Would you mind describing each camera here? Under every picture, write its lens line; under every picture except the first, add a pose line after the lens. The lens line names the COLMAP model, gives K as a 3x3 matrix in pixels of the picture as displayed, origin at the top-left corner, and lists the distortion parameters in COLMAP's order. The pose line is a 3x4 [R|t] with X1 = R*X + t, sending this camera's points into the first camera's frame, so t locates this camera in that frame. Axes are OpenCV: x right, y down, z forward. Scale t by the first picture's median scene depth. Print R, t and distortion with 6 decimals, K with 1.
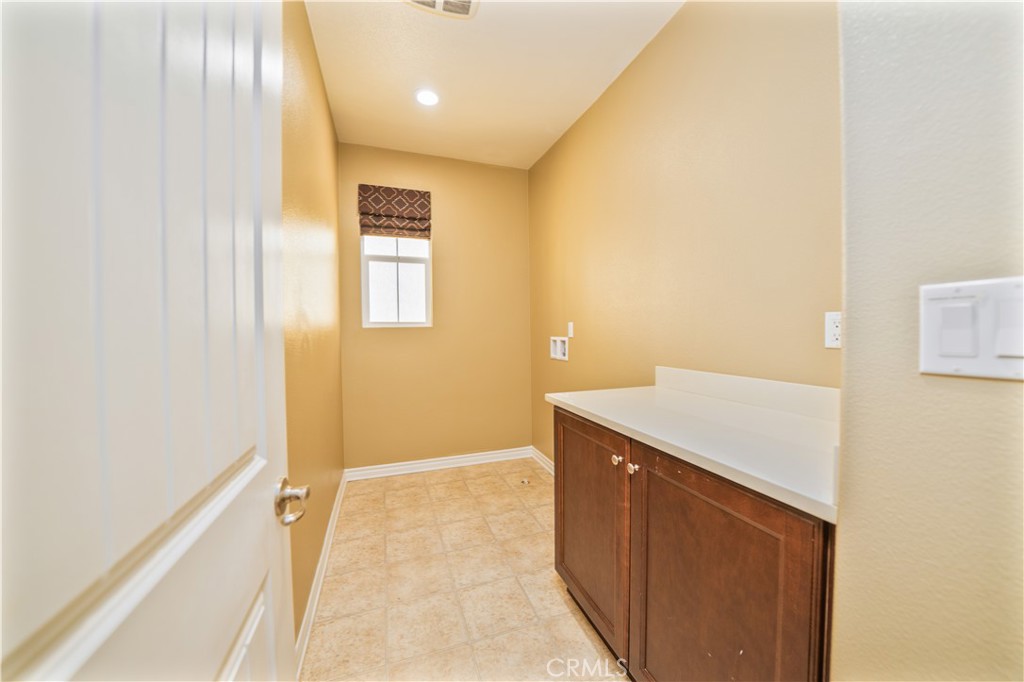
lens RADIAL K [[357.6, 0, 513.7], [0, 357.6, 338.4], [0, 0, 1]] dist [-0.017435, 0.000182]
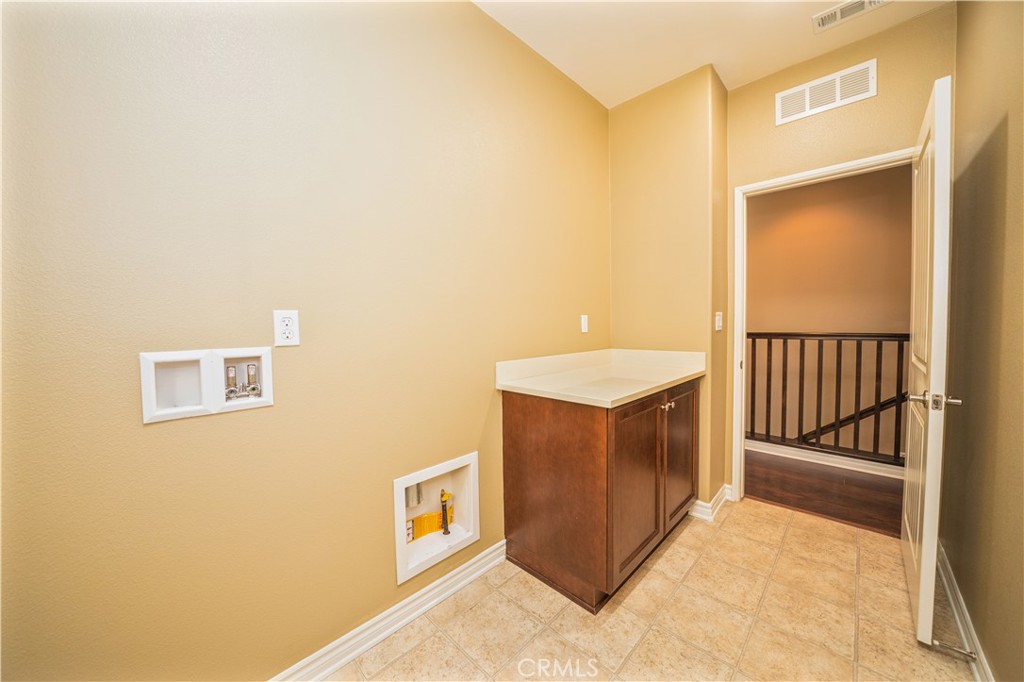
lens RADIAL K [[362.9, 0, 520.6], [0, 362.9, 339.2], [0, 0, 1]] dist [-0.002745, -0.000203]
pose [[-0.445243, -0.028688, 0.894950, -0.642960], [0.035297, 0.998147, 0.049556, -0.040509], [-0.894714, 0.053654, -0.443406, 1.756127]]
